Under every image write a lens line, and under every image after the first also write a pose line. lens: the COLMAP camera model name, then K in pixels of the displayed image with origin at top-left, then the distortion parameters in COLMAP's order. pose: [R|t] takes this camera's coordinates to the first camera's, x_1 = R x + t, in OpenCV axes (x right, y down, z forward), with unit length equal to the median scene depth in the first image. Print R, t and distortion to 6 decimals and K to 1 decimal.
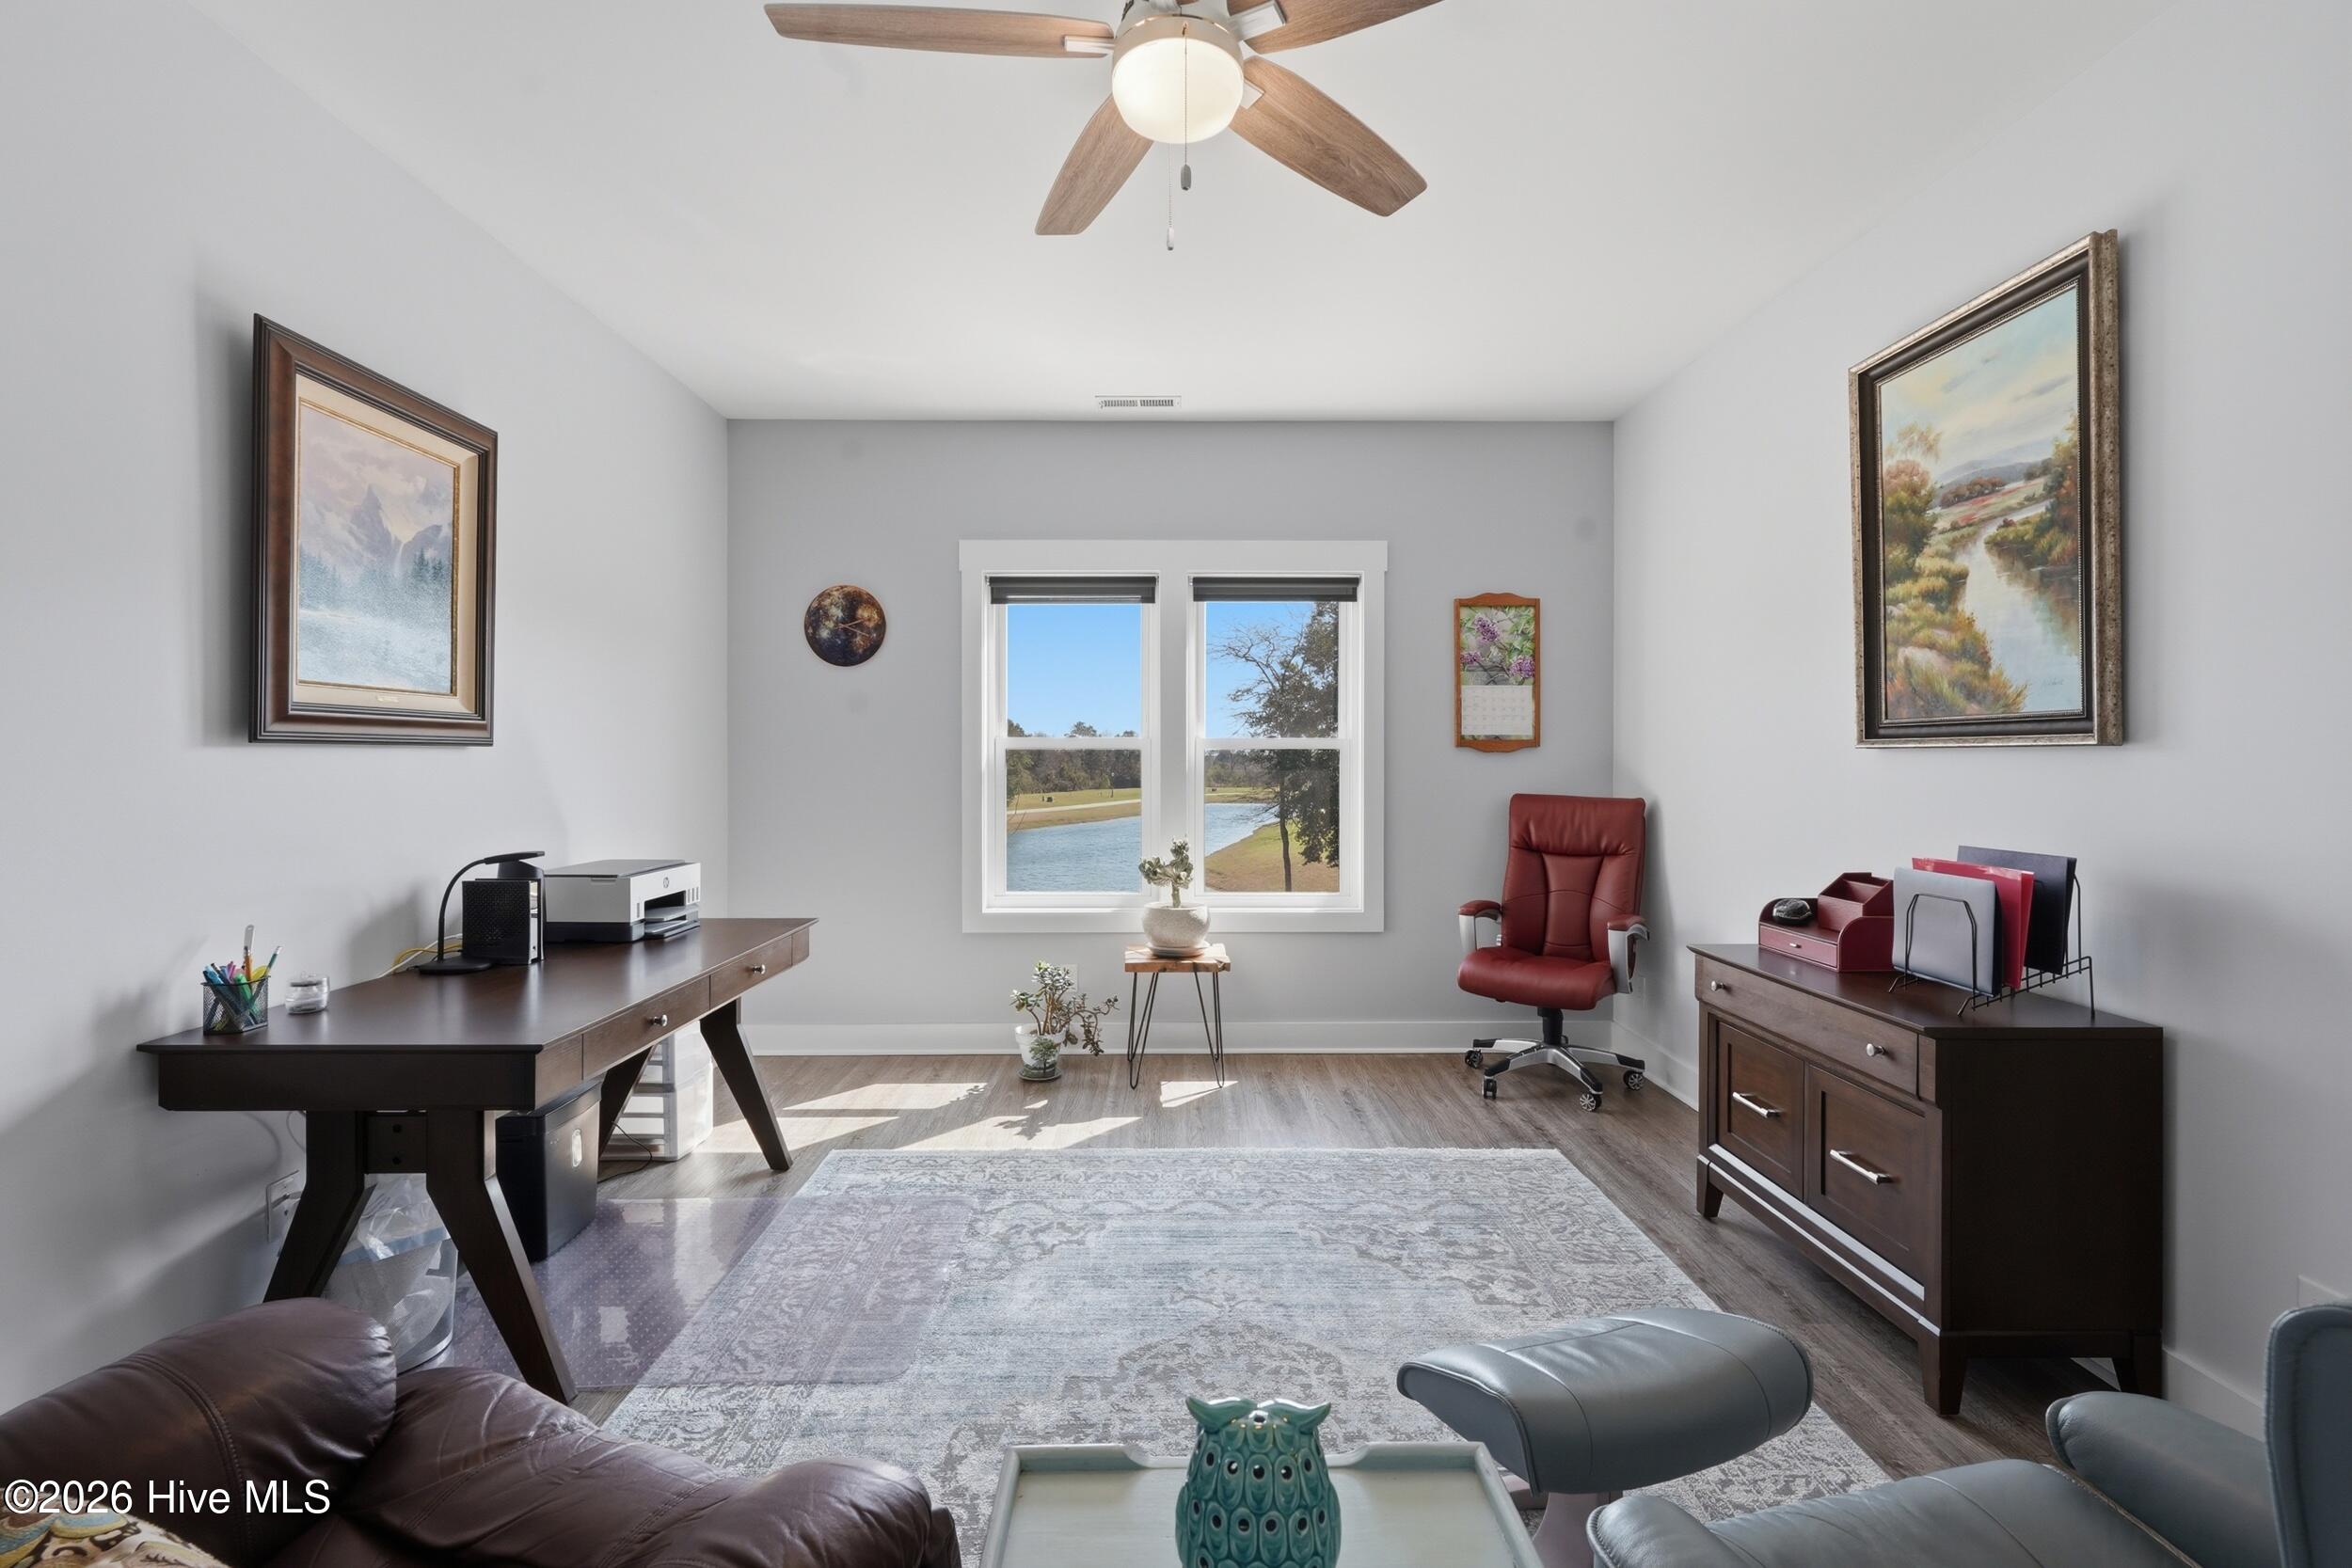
lens RADIAL K [[1040.1, 0, 1170.3], [0, 1040.1, 770.9], [0, 0, 1]] dist [0.001318, 0.000008]
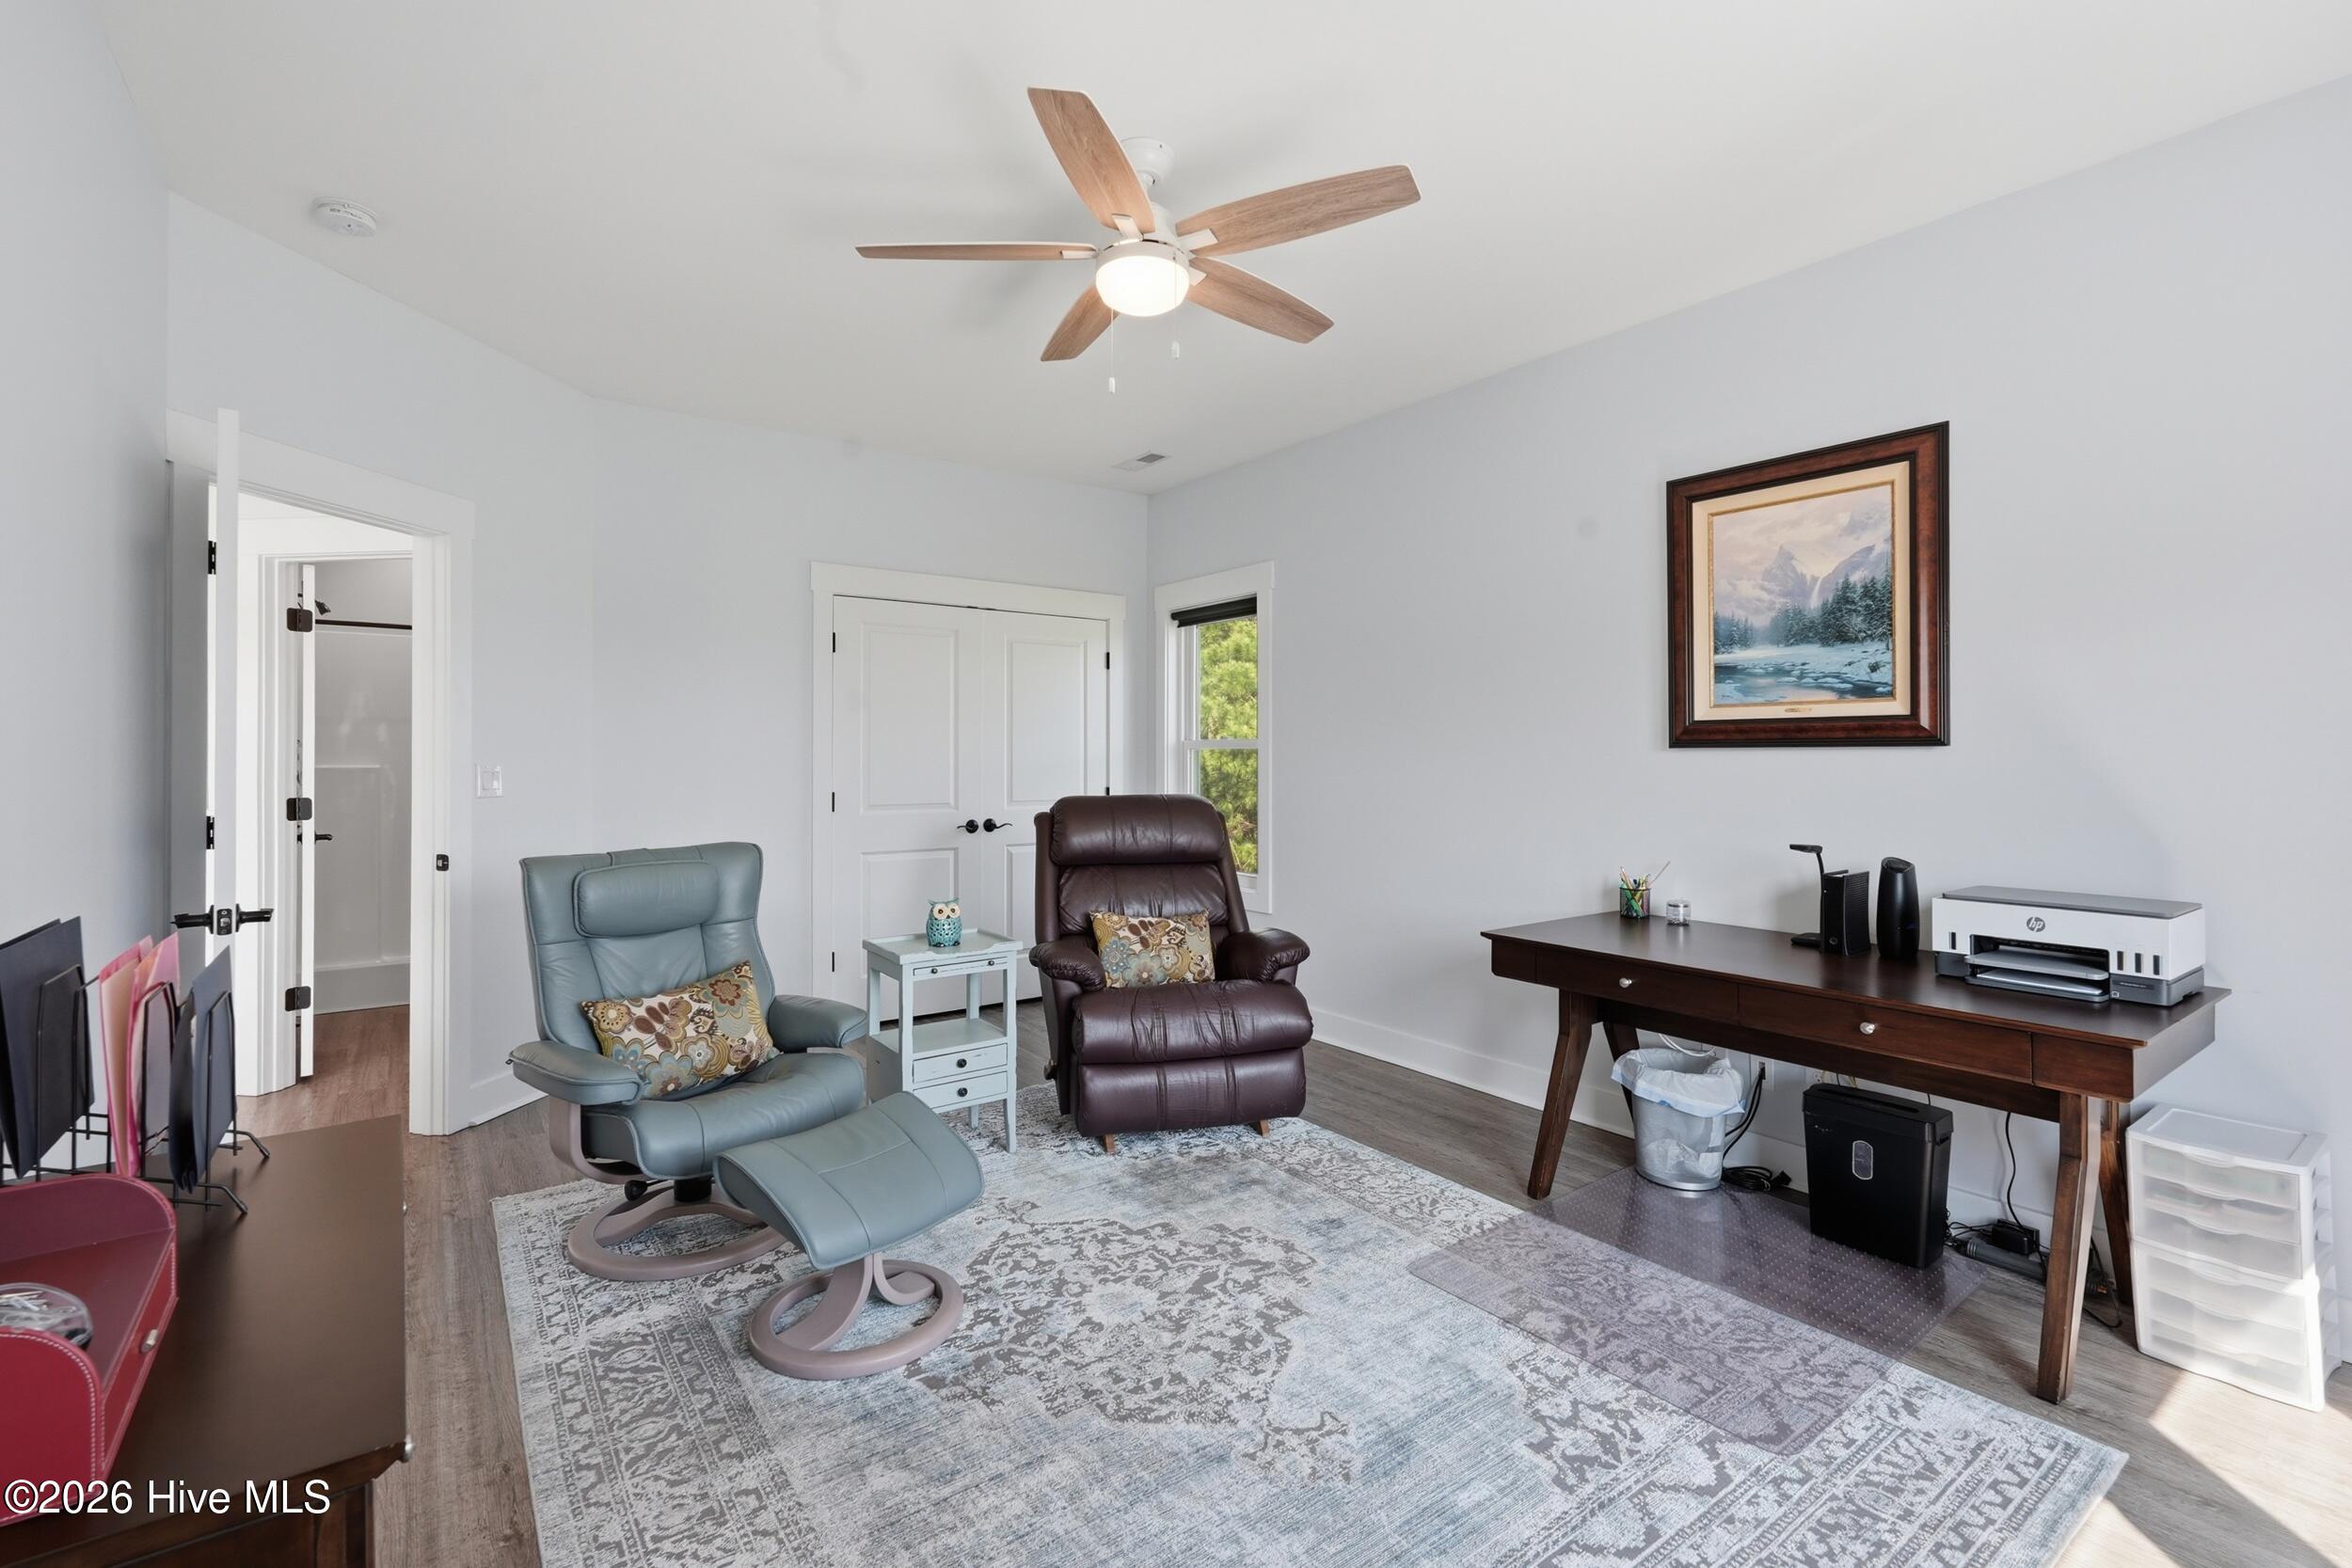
lens RADIAL K [[1040.1, 0, 1175.8], [0, 1040.1, 765.2], [0, 0, 1]] dist [0.001318, 0.000008]
pose [[-0.806143, 0.003633, -0.591710, 0.528322], [-0.009190, 0.999784, 0.018659, -0.018114], [0.591649, 0.020479, -0.805935, 1.424248]]
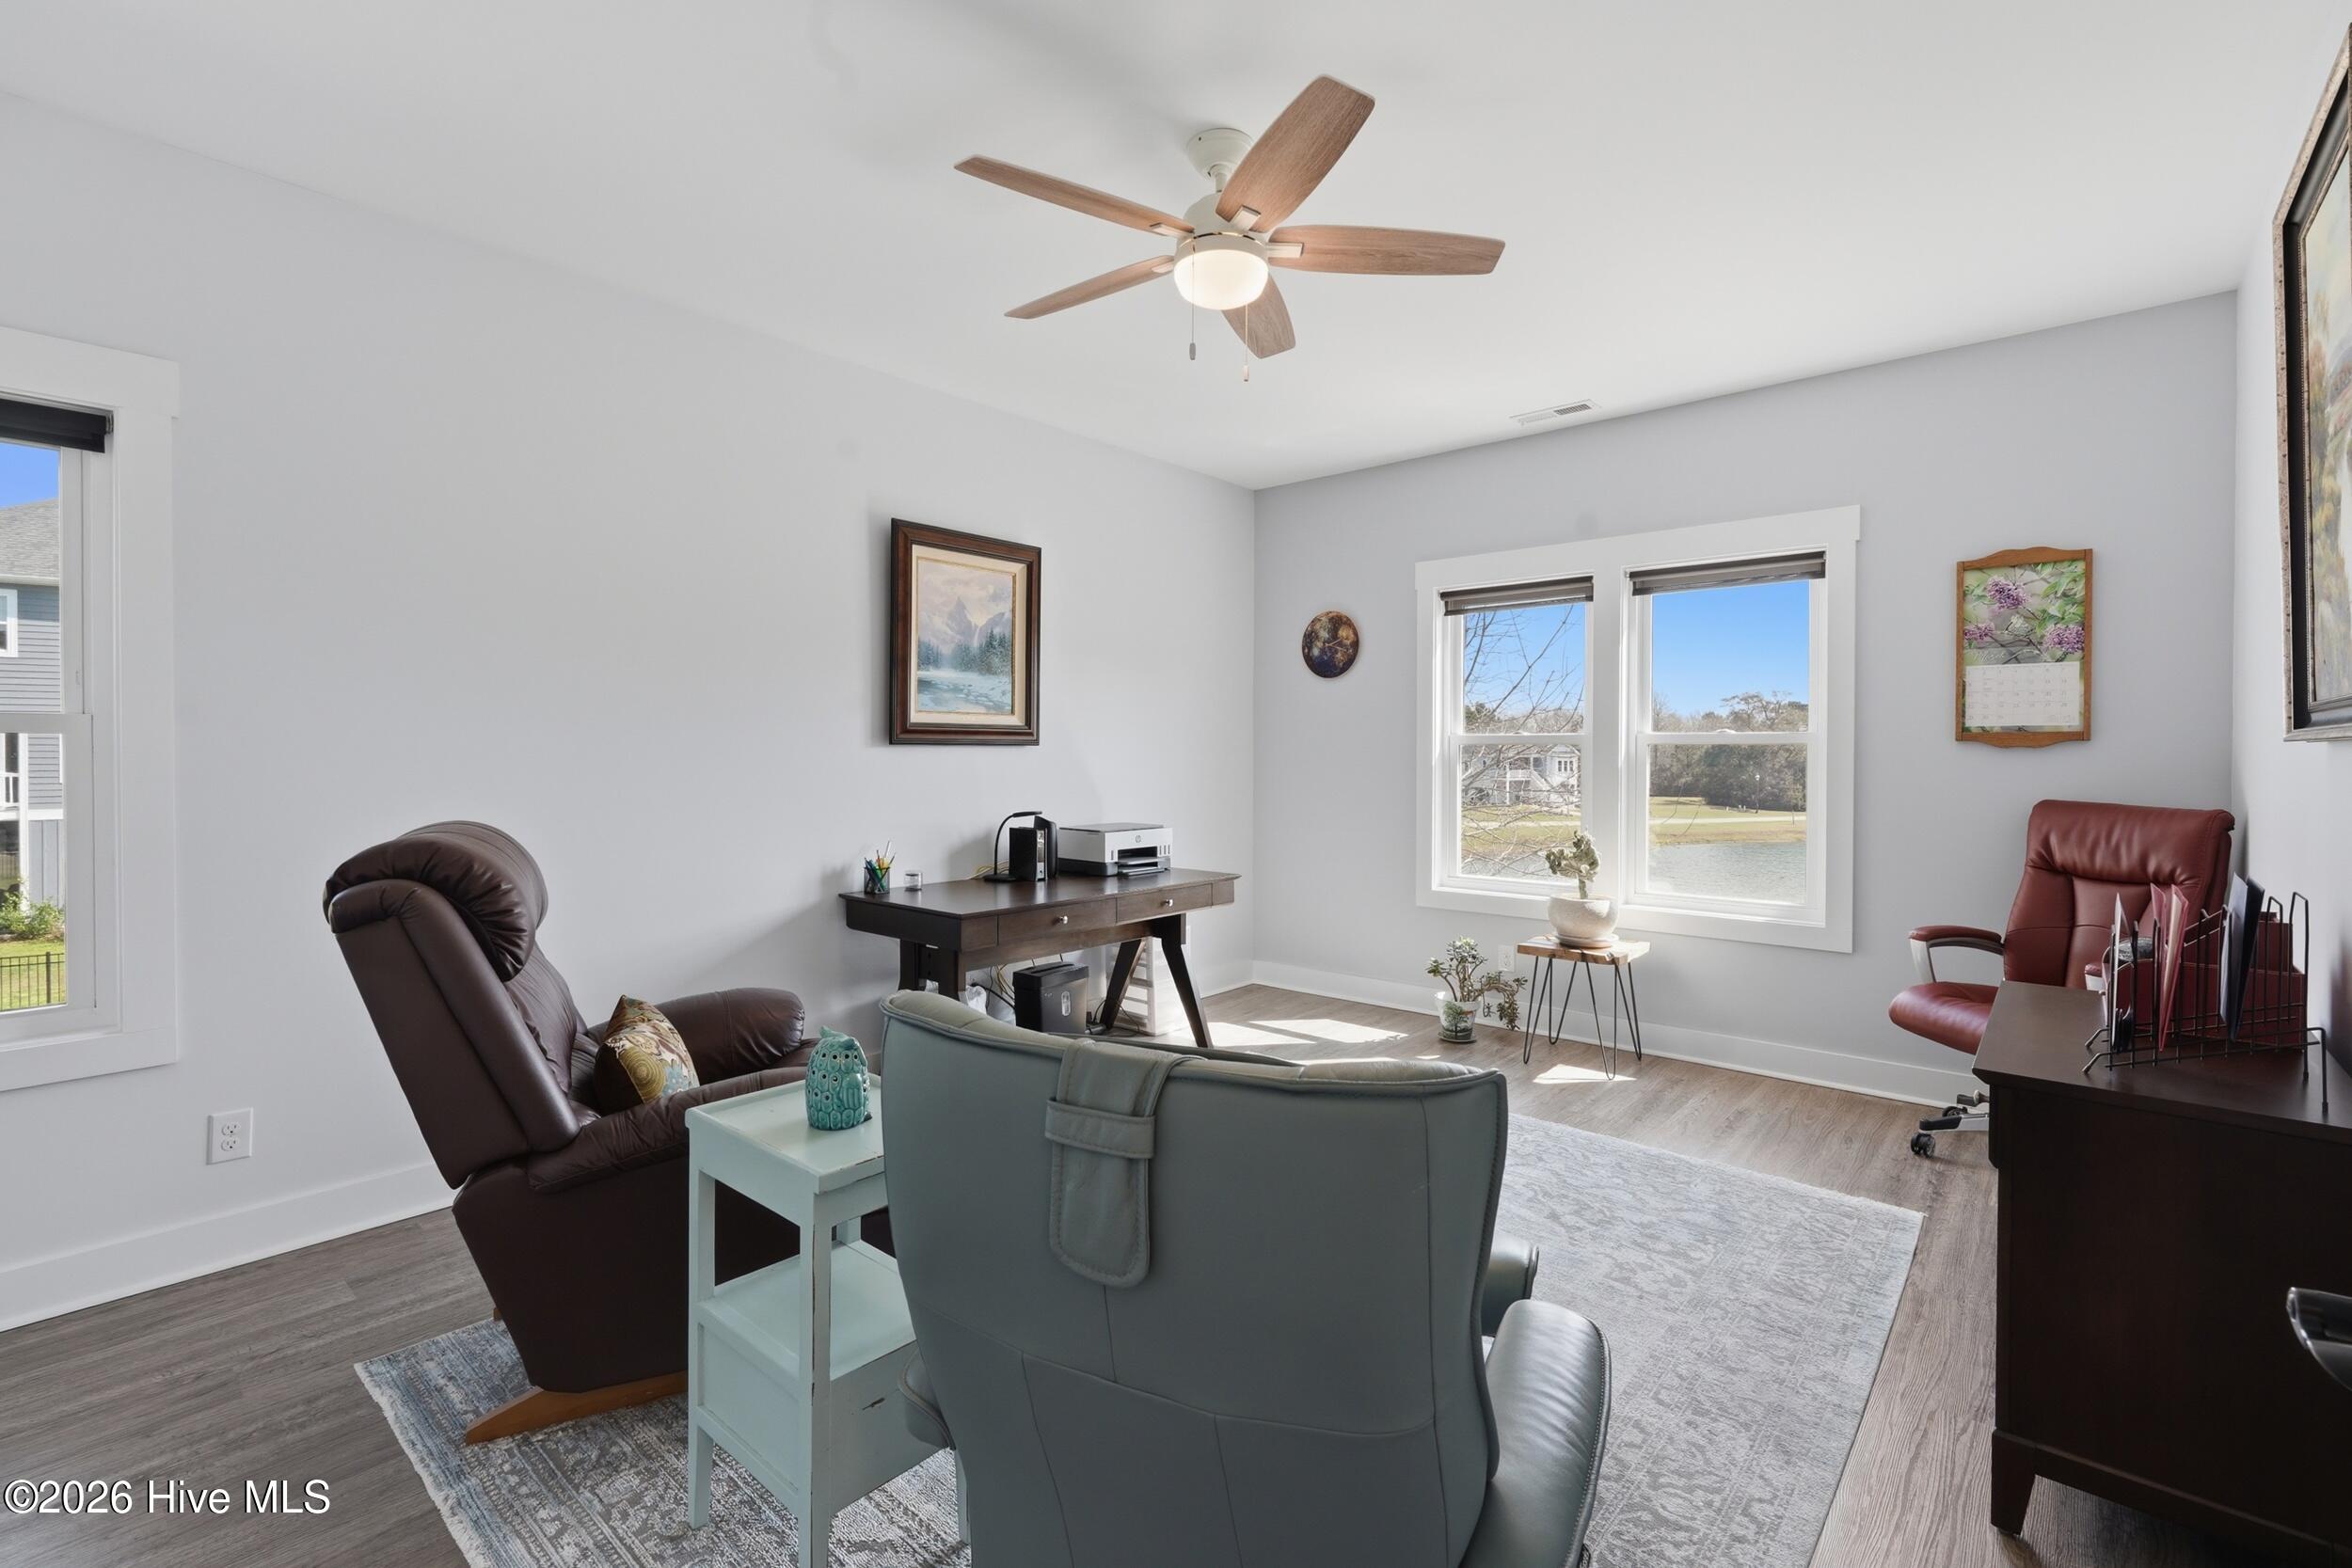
lens RADIAL K [[1040.1, 0, 1165.8], [0, 1040.1, 775.1], [0, 0, 1]] dist [0.001318, 0.000008]
pose [[0.745062, 0.015402, -0.666817, 0.586435], [-0.009939, 0.999879, 0.011990, 0.000771], [0.666921, -0.002306, 0.745125, -0.061315]]
